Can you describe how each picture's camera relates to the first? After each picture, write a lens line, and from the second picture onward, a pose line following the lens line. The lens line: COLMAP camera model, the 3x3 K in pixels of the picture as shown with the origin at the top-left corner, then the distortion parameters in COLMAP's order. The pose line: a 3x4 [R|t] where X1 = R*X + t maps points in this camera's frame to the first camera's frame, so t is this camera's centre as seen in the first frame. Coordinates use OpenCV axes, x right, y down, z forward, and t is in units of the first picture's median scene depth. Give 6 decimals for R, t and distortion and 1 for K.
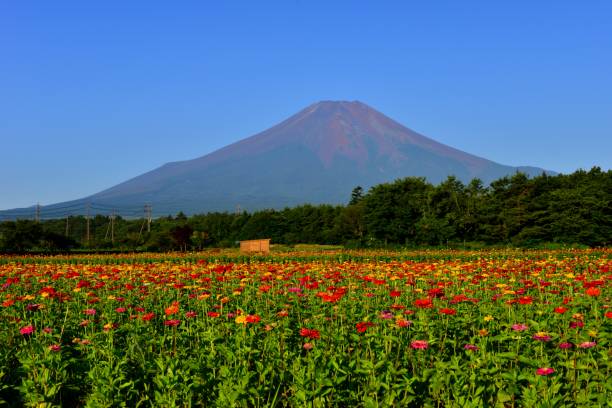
lens RADIAL K [[842.2, 0, 306.0], [0, 842.2, 204.0], [0, 0, 1]] dist [0.030106, 0.040905]
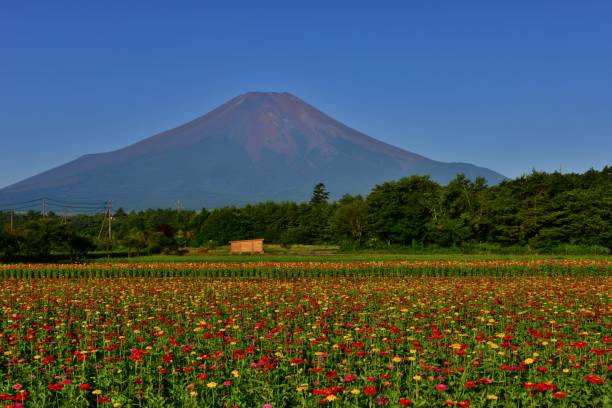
lens RADIAL K [[873.9, 0, 304.4], [0, 873.9, 215.2], [0, 0, 1]] dist [0.020991, 0.020250]
pose [[0.994603, 0.005368, 0.103613, -0.105516], [-0.007276, 0.999811, 0.018050, -0.003335], [-0.103496, -0.018707, 0.994454, 0.026342]]
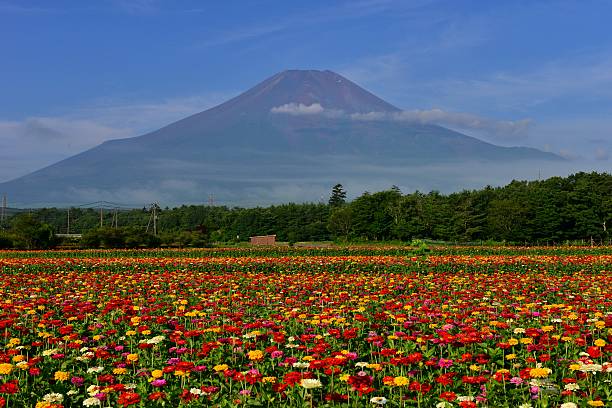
lens RADIAL K [[1106.8, 0, 306.0], [0, 1106.8, 204.0], [0, 0, 1]] dist [0.036739, 0.074039]
pose [[0.998879, 0.001344, 0.047319, -0.079990], [-0.002377, 0.999760, 0.021783, -0.045070], [-0.047279, -0.021872, 0.998642, -0.698298]]
